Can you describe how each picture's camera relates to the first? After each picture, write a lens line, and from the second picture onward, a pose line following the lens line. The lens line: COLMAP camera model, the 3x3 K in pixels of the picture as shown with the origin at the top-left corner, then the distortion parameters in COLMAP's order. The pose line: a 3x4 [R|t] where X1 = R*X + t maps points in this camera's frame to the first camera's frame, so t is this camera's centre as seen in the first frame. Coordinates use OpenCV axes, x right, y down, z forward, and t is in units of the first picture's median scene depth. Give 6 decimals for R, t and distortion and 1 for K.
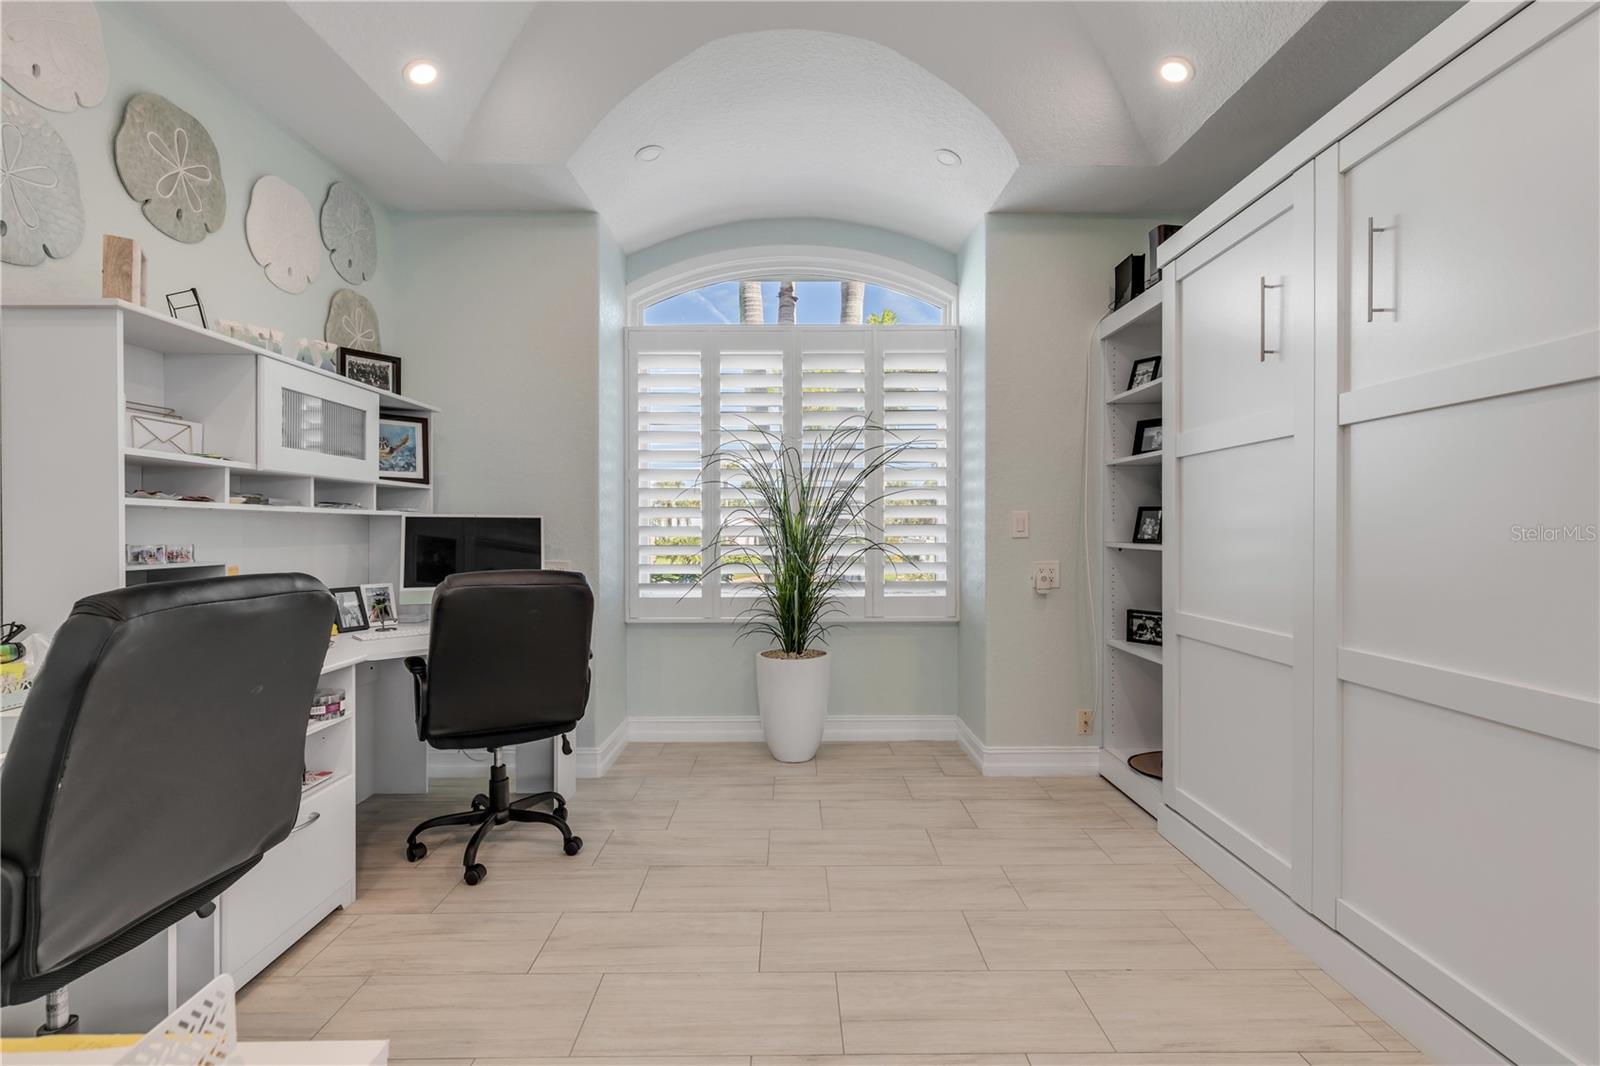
lens RADIAL K [[727.7, 0, 796.5], [0, 727.7, 529.6], [0, 0, 1]] dist [0.003949, -0.000340]
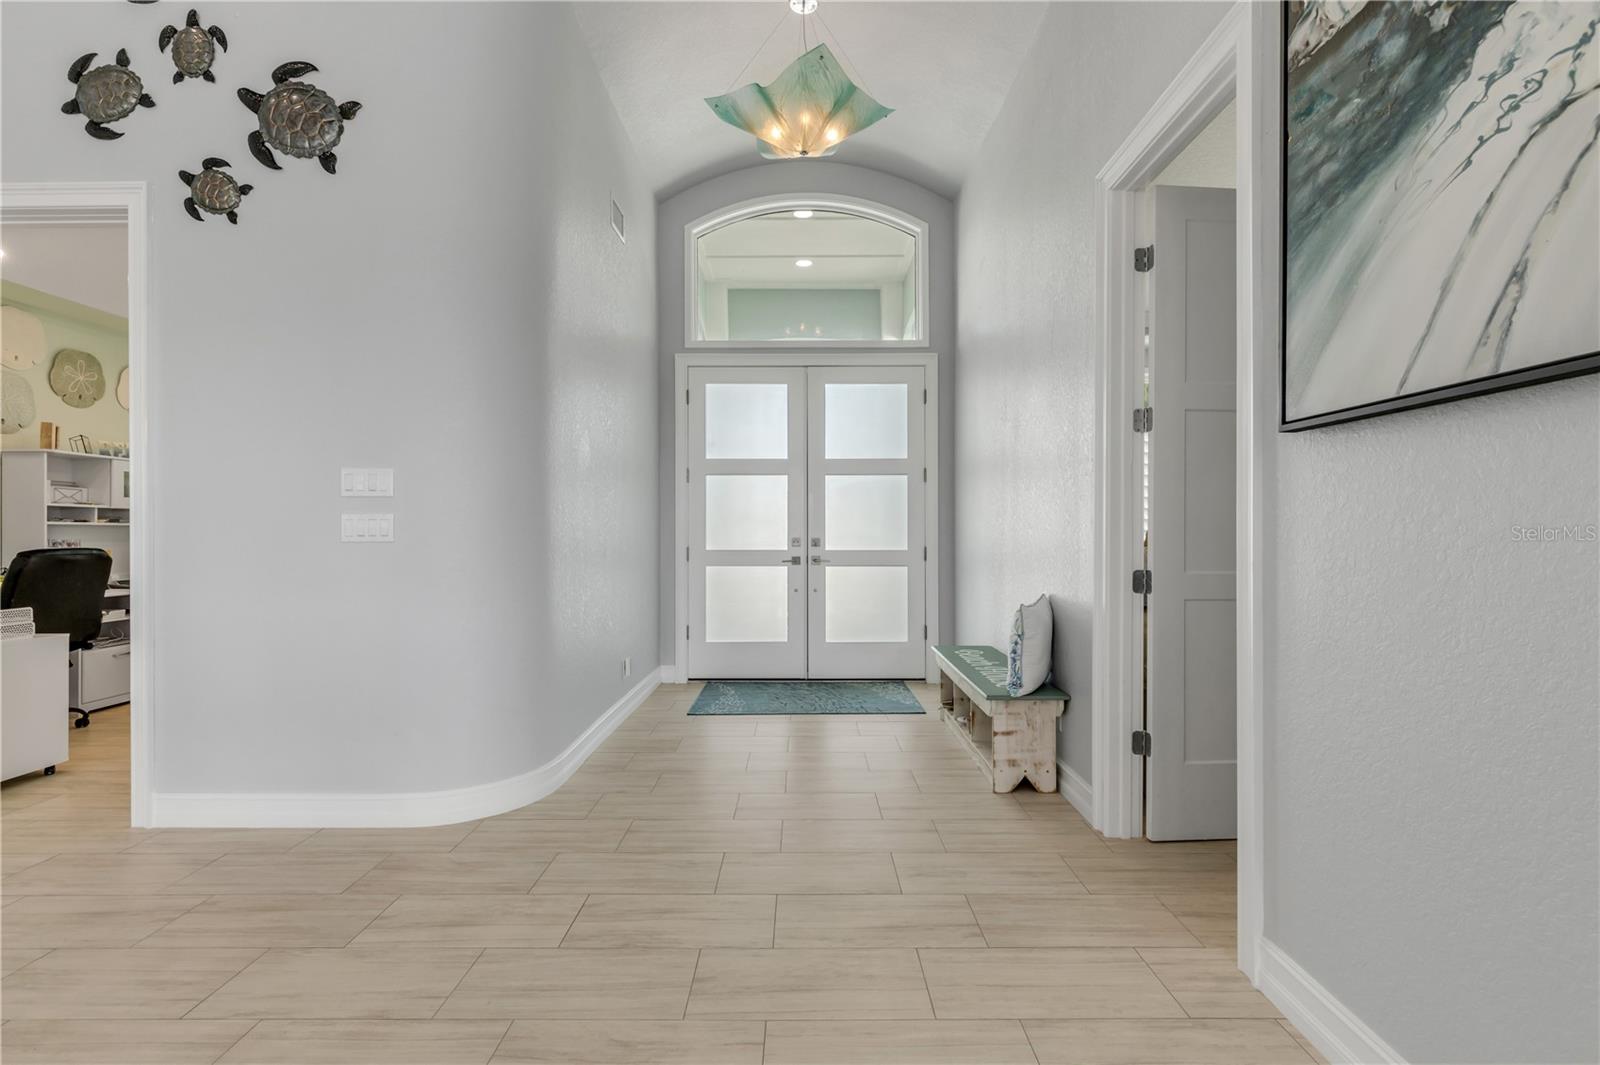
lens RADIAL K [[727.7, 0, 796.5], [0, 727.7, 529.1], [0, 0, 1]] dist [0.003949, -0.000340]
pose [[0.999860, -0.002547, -0.016549, 1.151835], [0.002491, 0.999991, -0.003392, 0.000124], [0.016557, 0.003350, 0.999857, -1.005157]]
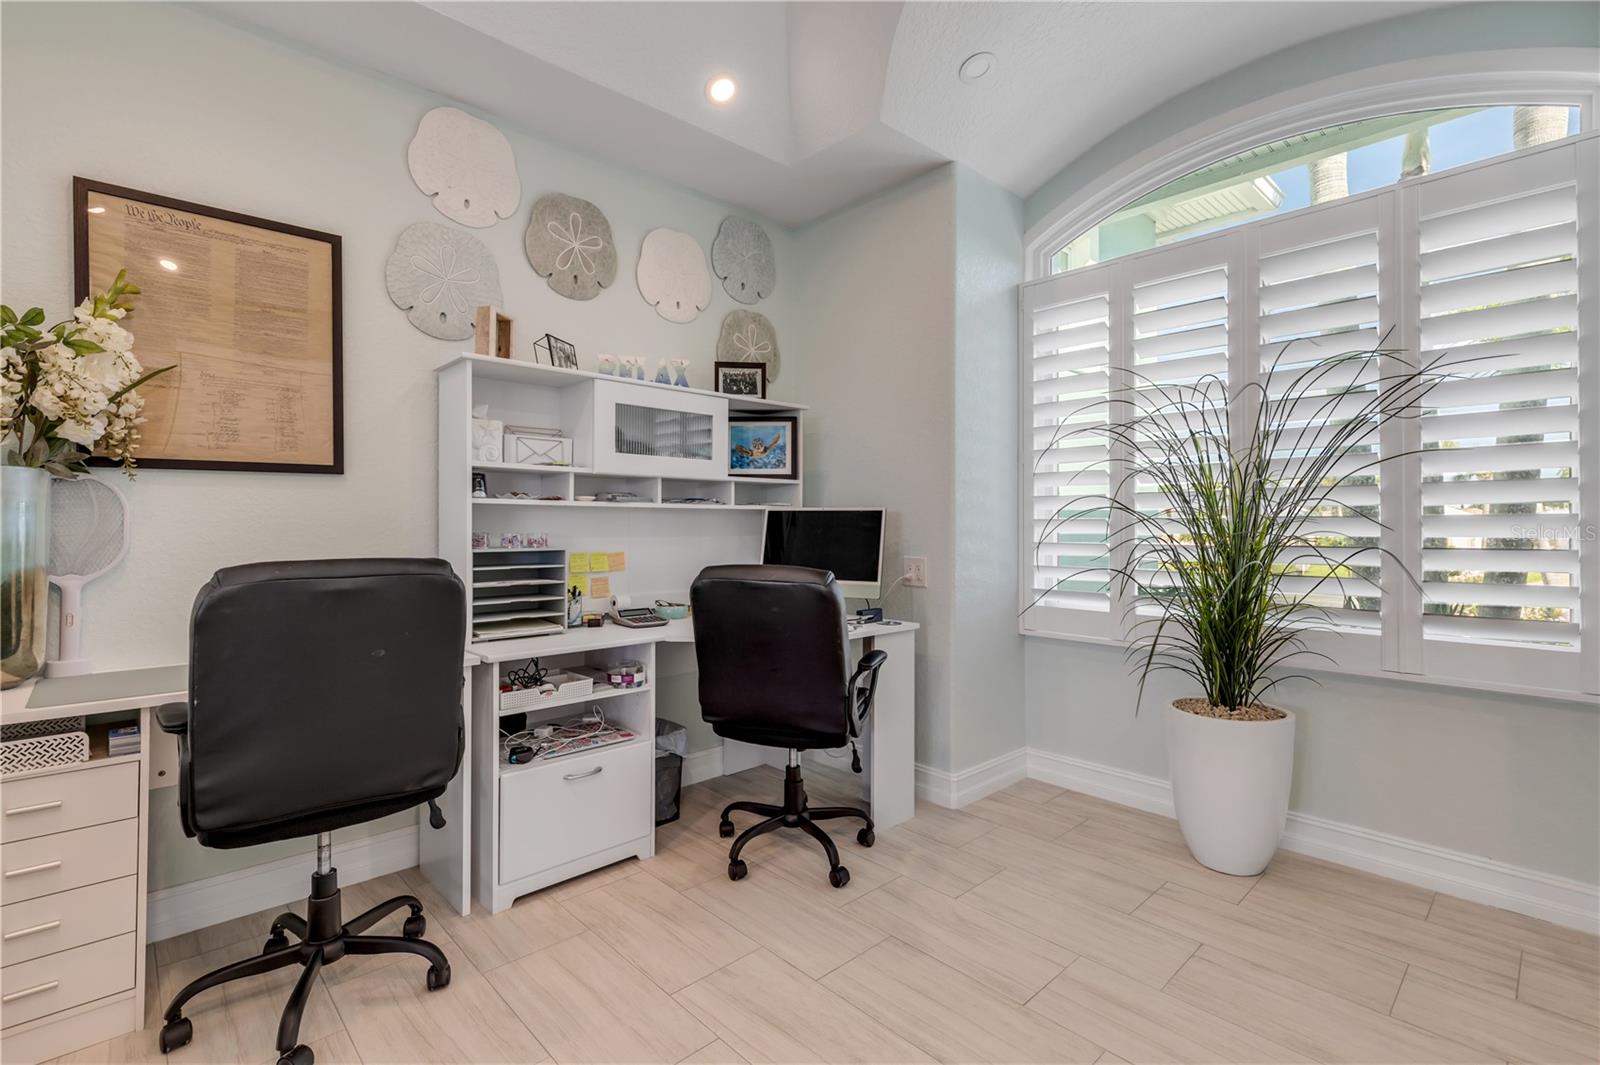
lens RADIAL K [[730.2, 0, 790.8], [0, 730.2, 518.2], [0, 0, 1]] dist [0.004530, -0.001021]
pose [[0.676311, -0.003881, -0.736606, 0.290948], [-0.003536, 0.999957, -0.008515, 0.002325], [0.736608, 0.008364, 0.676269, 0.320996]]
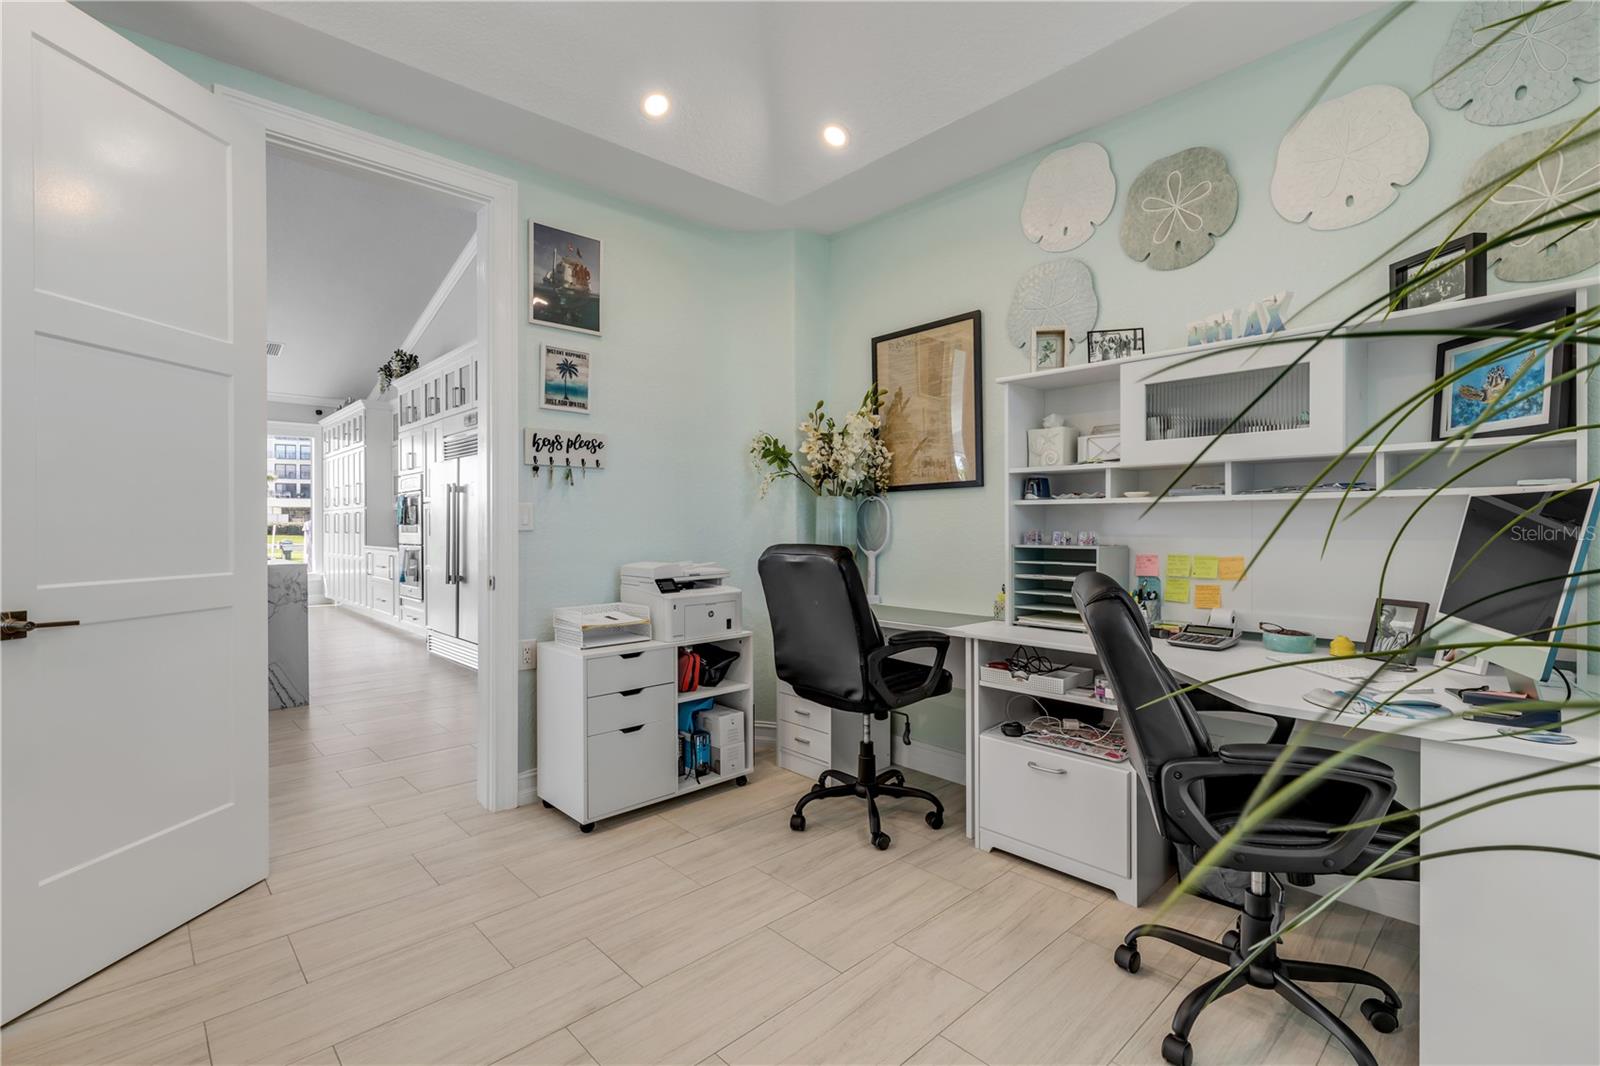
lens RADIAL K [[727.7, 0, 796.5], [0, 727.7, 529.6], [0, 0, 1]] dist [0.003949, -0.000340]
pose [[-0.737056, 0.009846, -0.675760, 0.296899], [0.004681, 0.999944, 0.009463, 0.001473], [0.675816, 0.003812, -0.737061, 1.137744]]
